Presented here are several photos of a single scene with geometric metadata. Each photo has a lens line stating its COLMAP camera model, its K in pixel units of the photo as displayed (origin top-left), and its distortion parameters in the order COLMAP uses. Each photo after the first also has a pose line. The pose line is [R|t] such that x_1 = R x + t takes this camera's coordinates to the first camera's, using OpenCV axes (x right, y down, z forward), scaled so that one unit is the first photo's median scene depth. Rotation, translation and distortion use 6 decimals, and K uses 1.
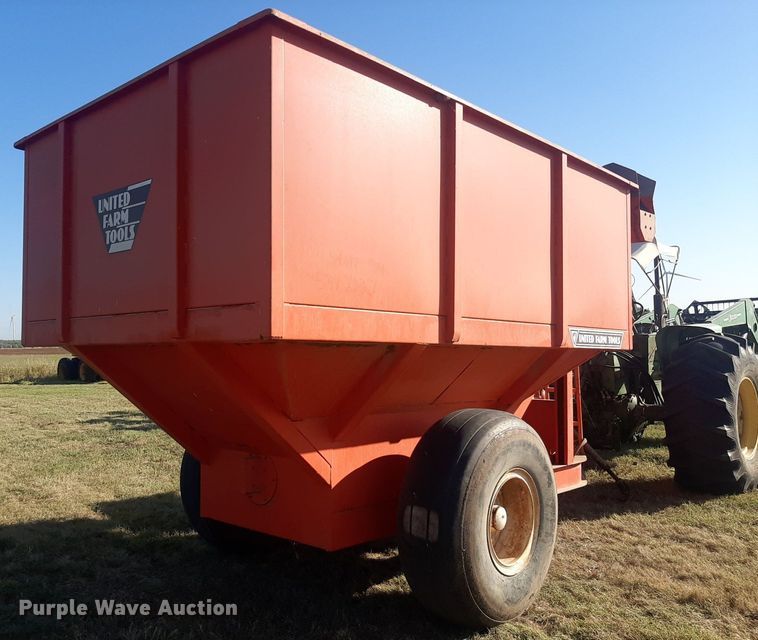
lens RADIAL K [[669.6, 0, 330.7], [0, 669.6, 336.0], [0, 0, 1]] dist [0.023193, -0.006675]
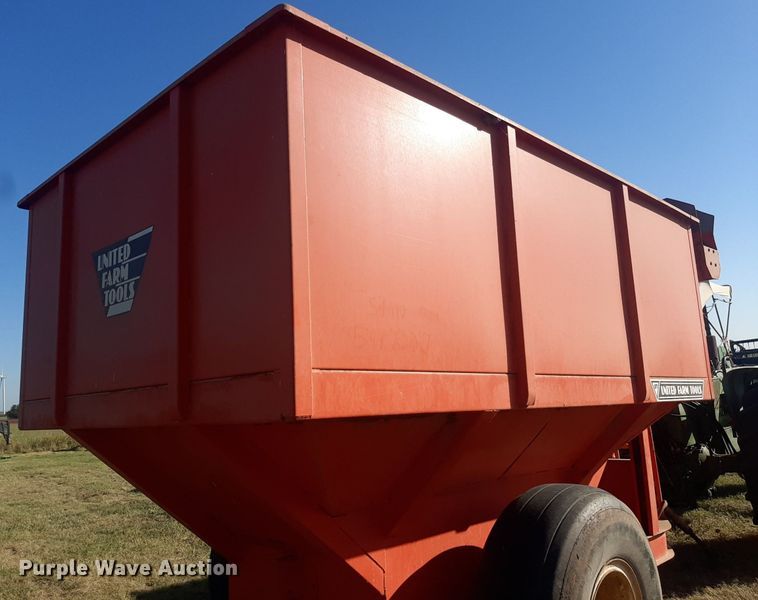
lens RADIAL K [[629.7, 0, 367.8], [0, 629.7, 298.8], [0, 0, 1]] dist [0.006515, -0.005301]
pose [[0.998918, -0.046320, -0.004125, -0.000761], [0.045260, 0.988764, -0.142469, -0.018191], [0.010678, 0.142129, 0.989791, 0.215528]]
